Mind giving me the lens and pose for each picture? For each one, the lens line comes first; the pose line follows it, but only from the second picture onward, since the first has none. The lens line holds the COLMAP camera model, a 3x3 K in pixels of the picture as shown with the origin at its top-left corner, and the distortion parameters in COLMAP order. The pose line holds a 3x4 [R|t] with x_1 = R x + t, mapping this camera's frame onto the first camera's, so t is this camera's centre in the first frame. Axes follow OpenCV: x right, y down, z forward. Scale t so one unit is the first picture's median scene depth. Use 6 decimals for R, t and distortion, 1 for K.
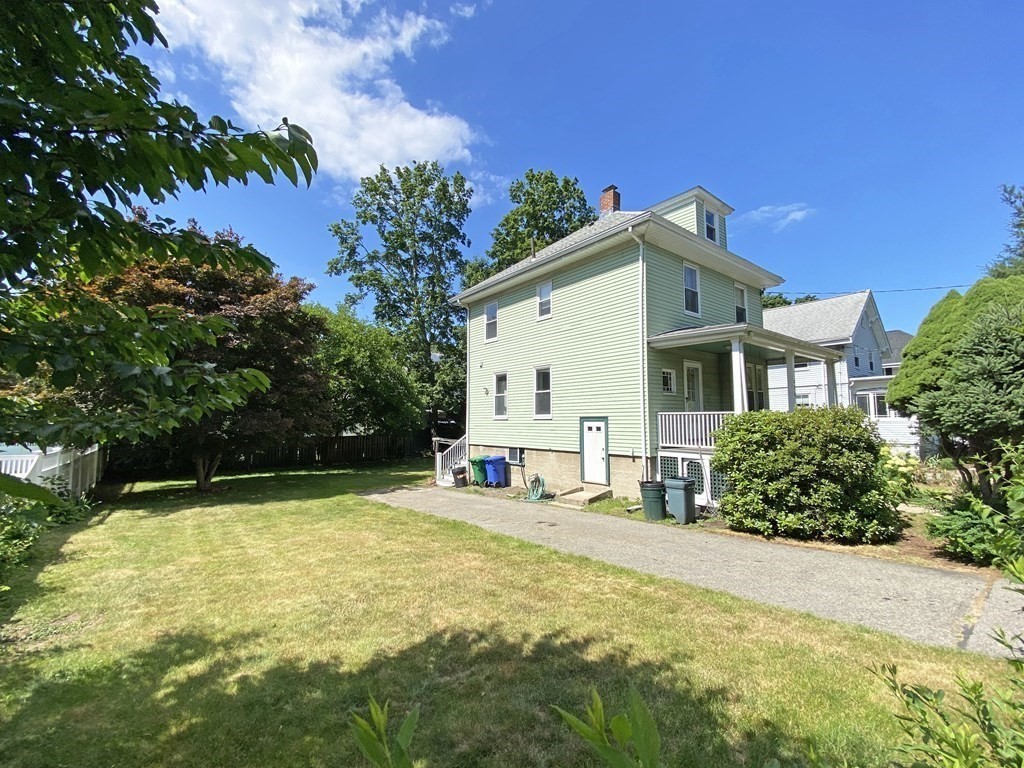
lens RADIAL K [[433.8, 0, 516.0], [0, 433.8, 393.0], [0, 0, 1]] dist [0.020748, -0.000132]
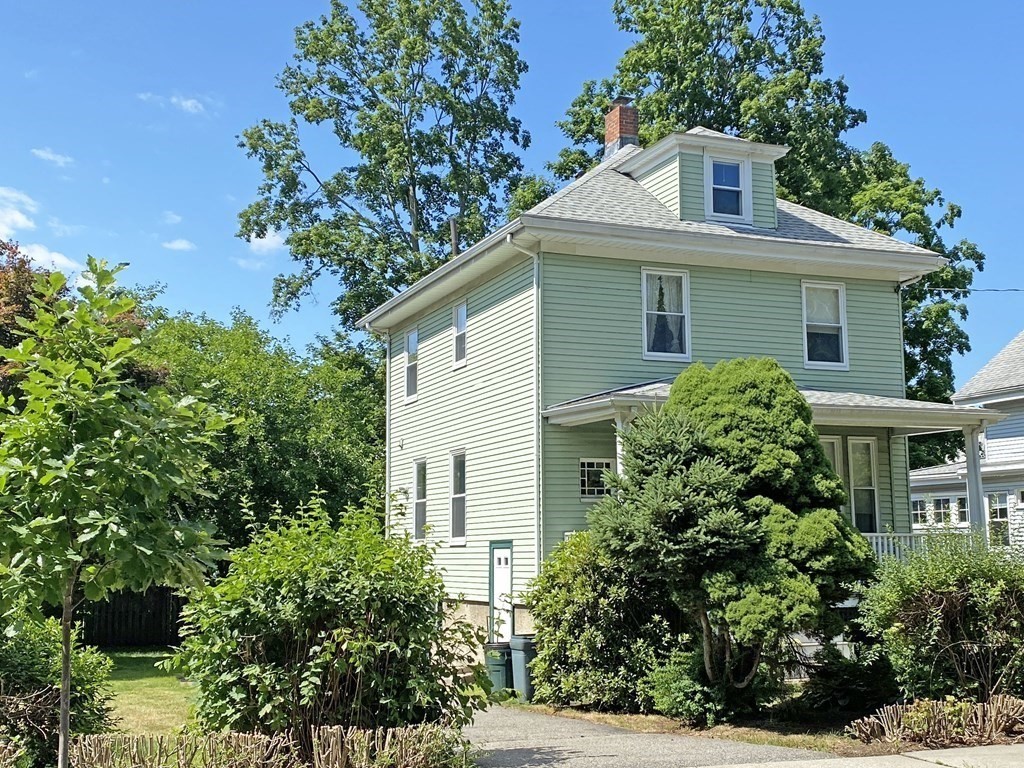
lens RADIAL K [[1263.7, 0, 509.9], [0, 1263.7, 375.1], [0, 0, 1]] dist [0.194527, 0.000000]
pose [[0.958946, -0.047850, -0.279524, 0.549124], [0.027713, 0.996756, -0.075555, -0.030863], [0.282233, 0.064707, 0.957161, -0.525873]]
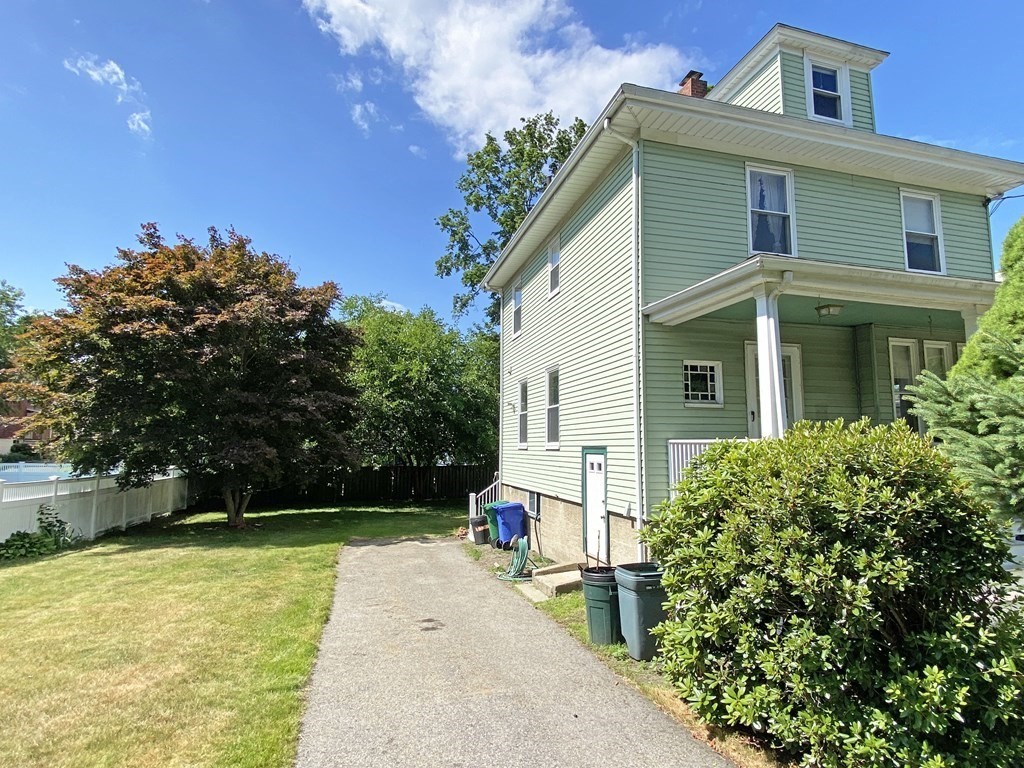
lens RADIAL K [[556.8, 0, 511.9], [0, 556.8, 390.2], [0, 0, 1]] dist [0.013402, -0.011788]
pose [[0.917833, -0.034950, -0.395426, 0.308814], [0.020312, 0.998947, -0.041144, 0.005133], [0.396447, 0.029732, 0.917576, 0.197284]]
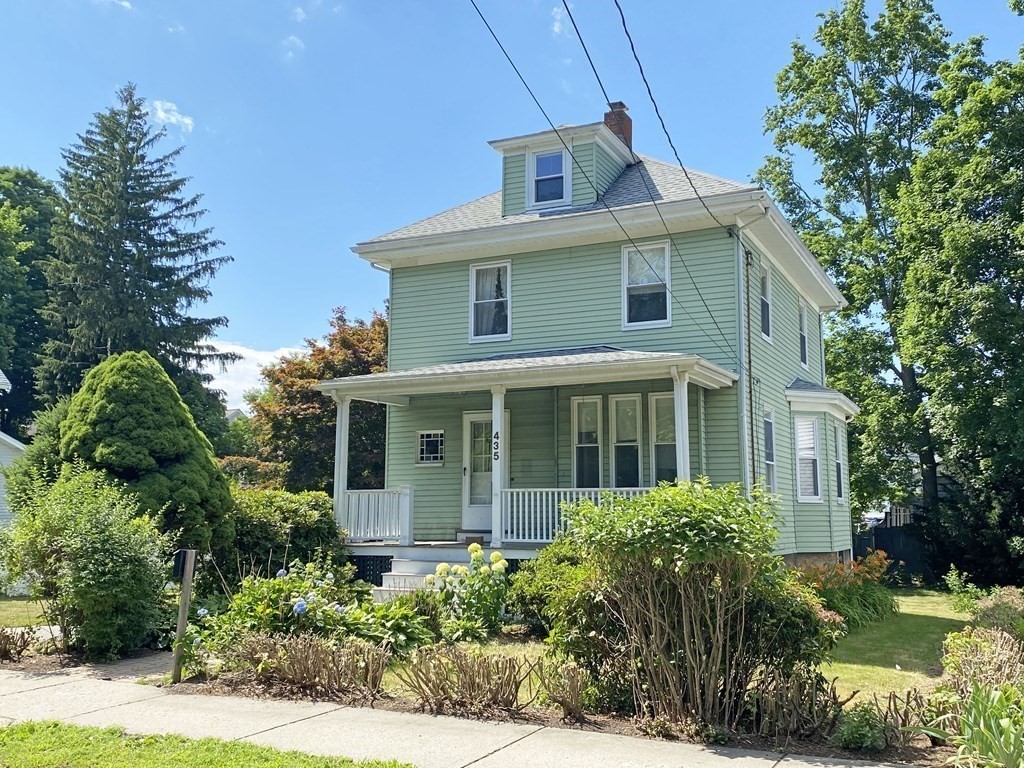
lens RADIAL K [[981.0, 0, 508.7], [0, 981.0, 384.2], [0, 0, 1]] dist [0.015574, 0.000000]
pose [[0.433059, -0.116160, -0.893849, 1.415379], [0.061780, 0.993154, -0.099134, 0.029103], [0.899246, -0.012291, 0.437271, 0.310692]]
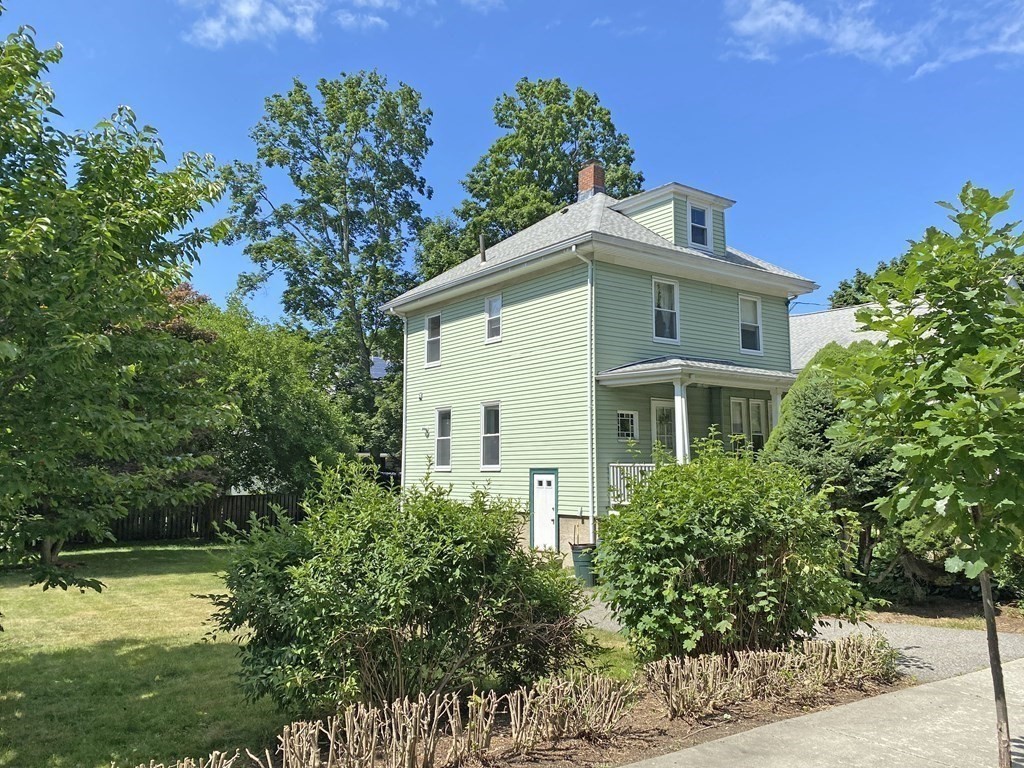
lens RADIAL K [[802.2, 0, 517.4], [0, 802.2, 377.9], [0, 0, 1]] dist [0.061823, -0.009860]
pose [[0.999323, -0.004265, -0.036533, 0.149732], [0.002496, 0.998829, -0.048320, -0.033410], [0.036697, 0.048196, 0.998164, -0.404536]]
